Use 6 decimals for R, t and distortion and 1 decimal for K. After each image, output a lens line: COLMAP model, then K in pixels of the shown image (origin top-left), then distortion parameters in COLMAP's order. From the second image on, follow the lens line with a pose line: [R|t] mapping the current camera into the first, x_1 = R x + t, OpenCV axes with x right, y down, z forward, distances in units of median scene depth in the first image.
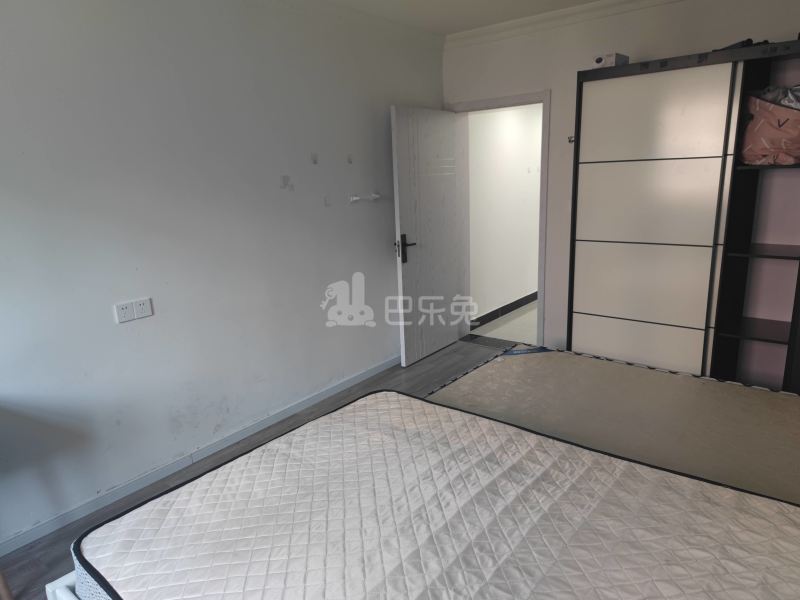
lens RADIAL K [[535.6, 0, 404.6], [0, 535.6, 296.6], [0, 0, 1]] dist [0.060945, -0.059476]
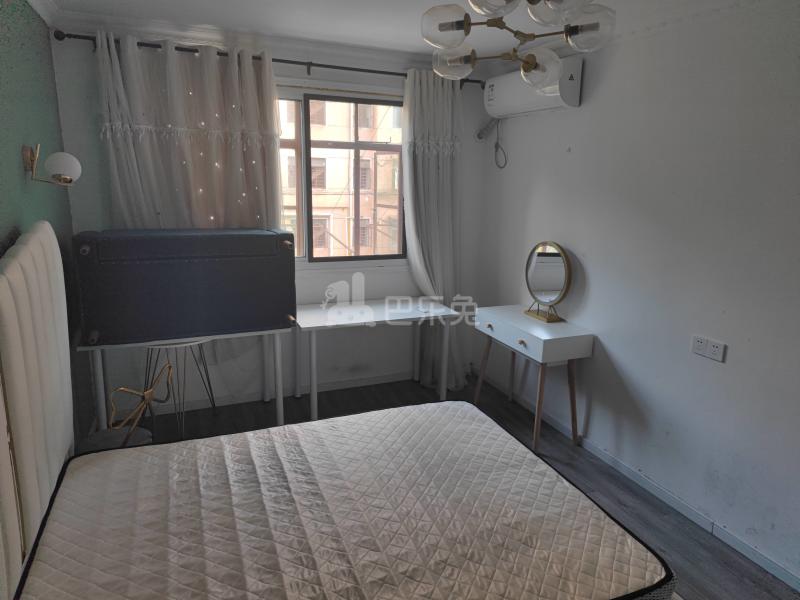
lens RADIAL K [[535.6, 0, 404.6], [0, 535.6, 296.6], [0, 0, 1]] dist [0.060945, -0.059476]
pose [[-0.480176, 0.219412, -0.849287, 0.681216], [-0.209718, 0.911415, 0.354034, -0.336559], [0.851733, 0.348110, -0.391626, 0.982549]]
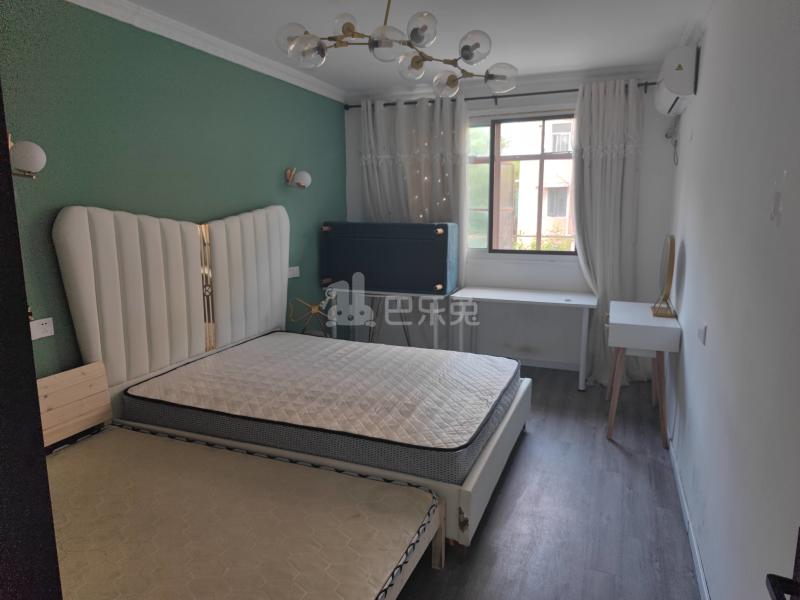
lens RADIAL K [[535.6, 0, 404.6], [0, 535.6, 296.6], [0, 0, 1]] dist [0.060945, -0.059476]
pose [[-0.958769, 0.085399, -0.271053, 0.277077], [-0.028723, 0.919778, 0.391387, -0.429497], [0.282733, 0.383035, -0.879401, 1.845904]]
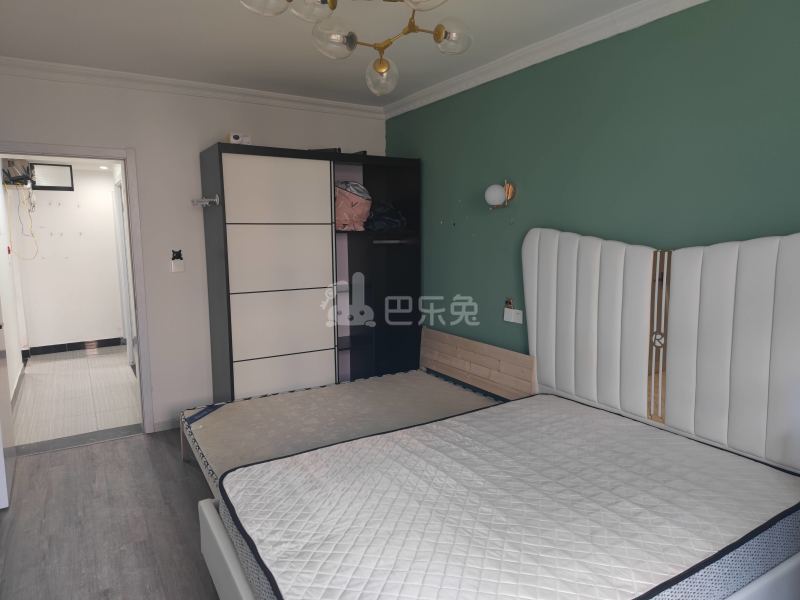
lens RADIAL K [[524.2, 0, 414.6], [0, 524.2, 290.2], [0, 0, 1]] dist [0.060324, -0.054631]
pose [[0.331880, -0.068358, 0.940841, -0.786713], [0.210072, 0.977681, -0.003068, -0.045265], [-0.919633, 0.198663, 0.338833, 0.441034]]
